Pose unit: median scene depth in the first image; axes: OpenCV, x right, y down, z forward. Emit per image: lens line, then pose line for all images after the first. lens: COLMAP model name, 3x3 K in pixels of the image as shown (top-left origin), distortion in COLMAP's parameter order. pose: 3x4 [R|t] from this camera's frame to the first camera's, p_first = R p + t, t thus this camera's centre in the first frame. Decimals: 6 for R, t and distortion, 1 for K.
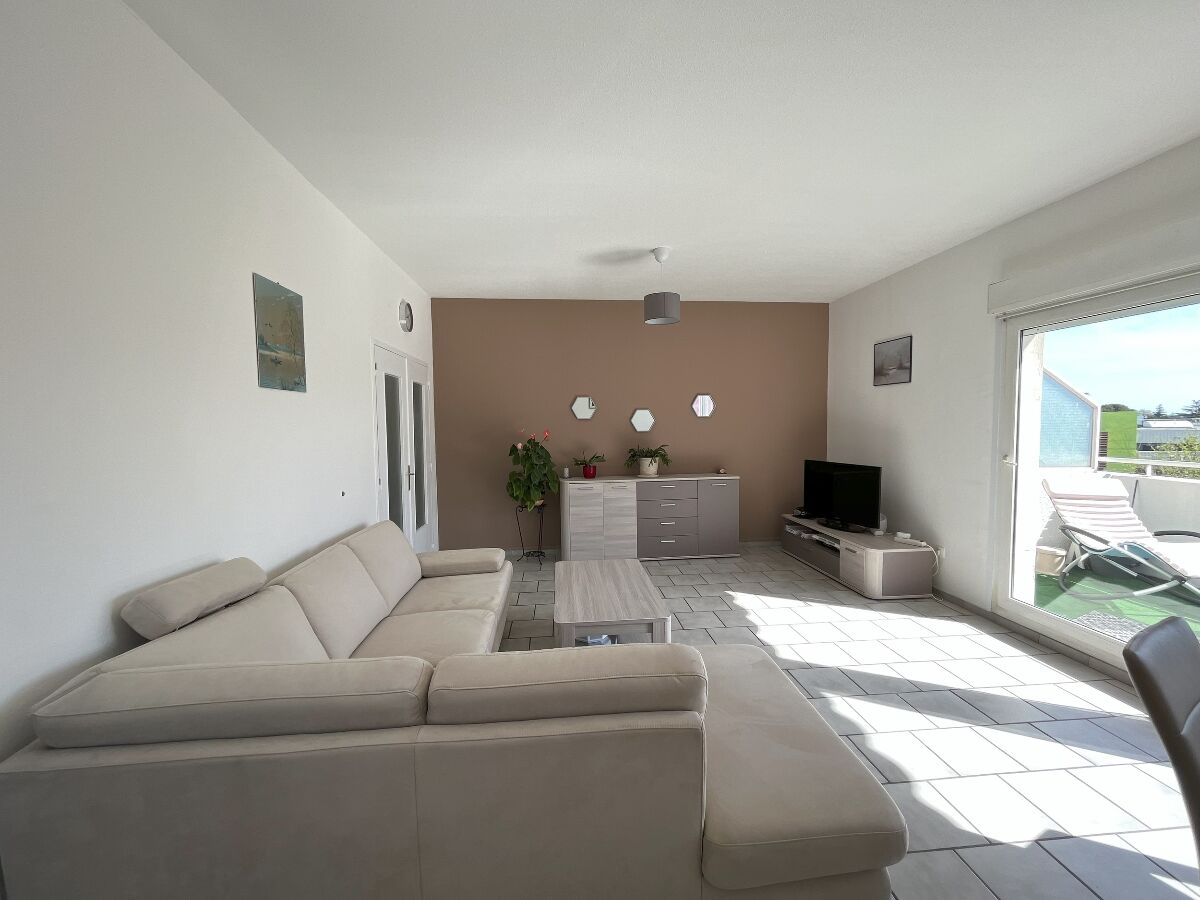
lens RADIAL K [[490.7, 0, 600.0], [0, 490.7, 450.0], [0, 0, 1]] dist [-0.002212, -0.000245]
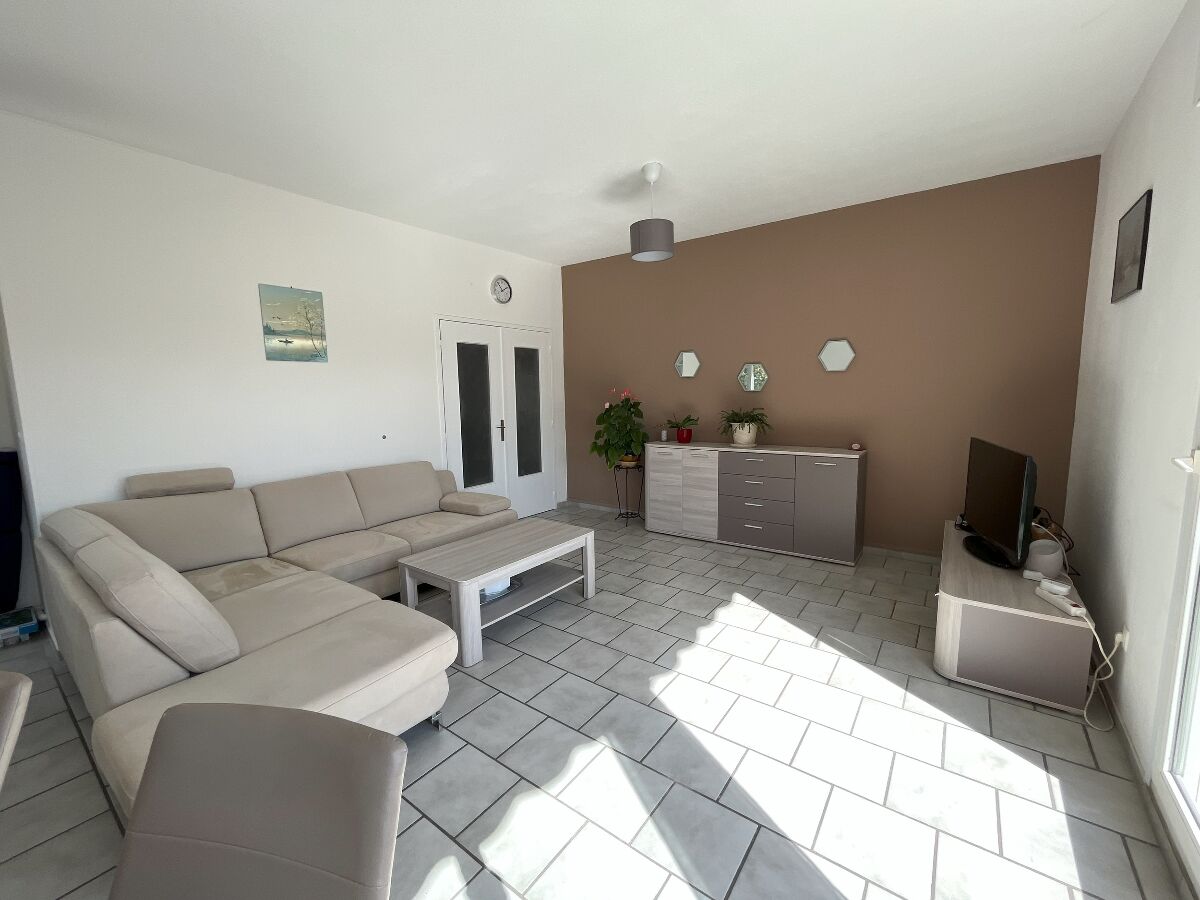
lens RADIAL K [[490.7, 0, 600.0], [0, 490.7, 450.0], [0, 0, 1]] dist [-0.002212, -0.000245]
pose [[0.749865, 0.079837, -0.656756, 0.479389], [-0.027018, 0.995559, 0.090175, -0.007065], [0.661039, -0.049875, 0.748692, 0.232632]]
